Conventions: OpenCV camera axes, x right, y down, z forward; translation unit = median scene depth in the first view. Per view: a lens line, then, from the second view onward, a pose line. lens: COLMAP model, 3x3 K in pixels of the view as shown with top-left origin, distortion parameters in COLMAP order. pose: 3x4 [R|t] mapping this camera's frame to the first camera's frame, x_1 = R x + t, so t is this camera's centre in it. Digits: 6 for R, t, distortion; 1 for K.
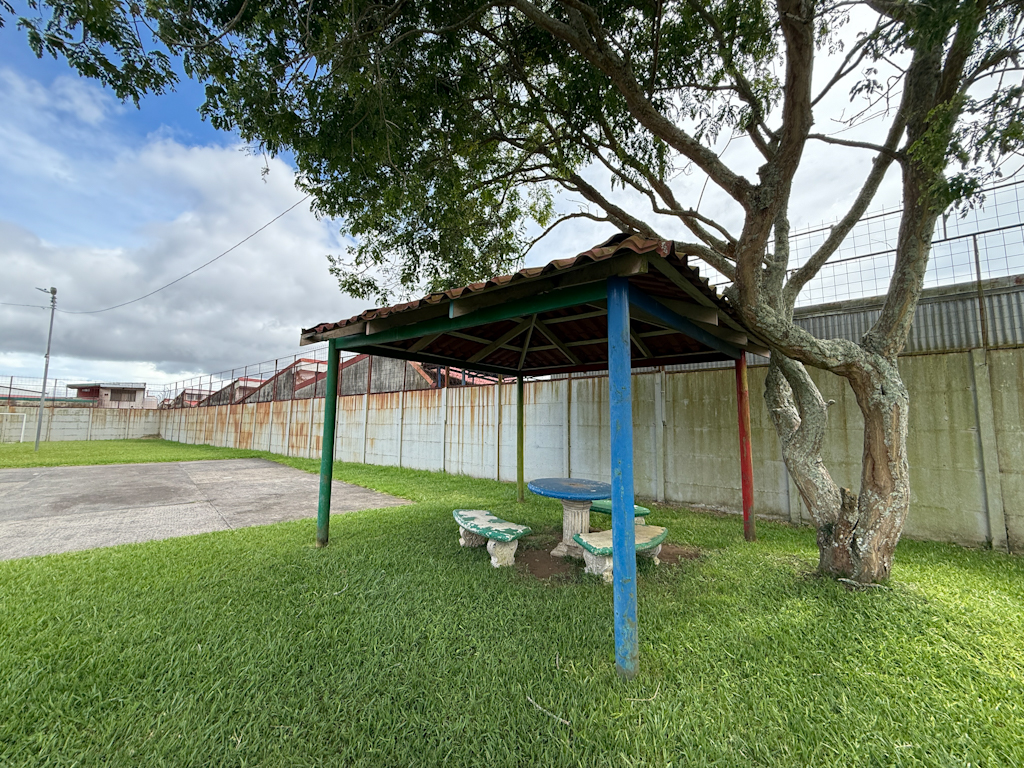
lens RADIAL K [[422.5, 0, 512.0], [0, 422.5, 384.0], [0, 0, 1]] dist [0.019023, 0.000036]
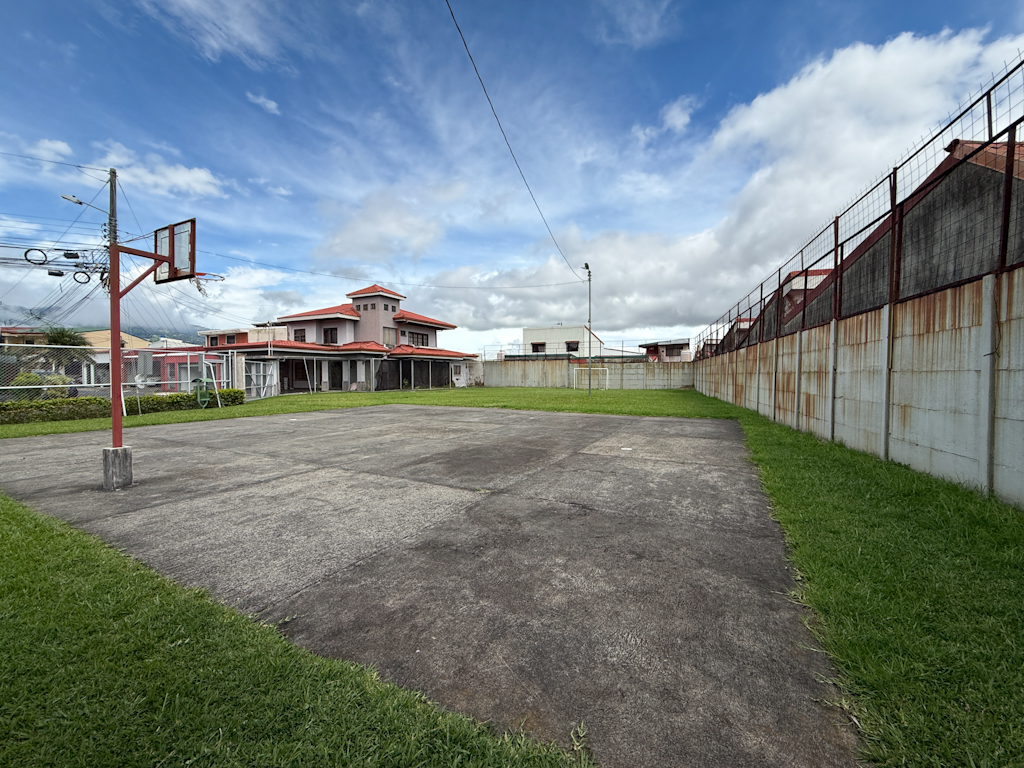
lens RADIAL K [[414.3, 0, 488.8], [0, 414.3, 381.6], [0, 0, 1]] dist [-0.000102, 0.028919]
pose [[0.318398, 0.005007, -0.947944, -0.024877], [0.097457, 0.994515, 0.037987, 0.022307], [0.942934, -0.104478, 0.316164, 0.220355]]
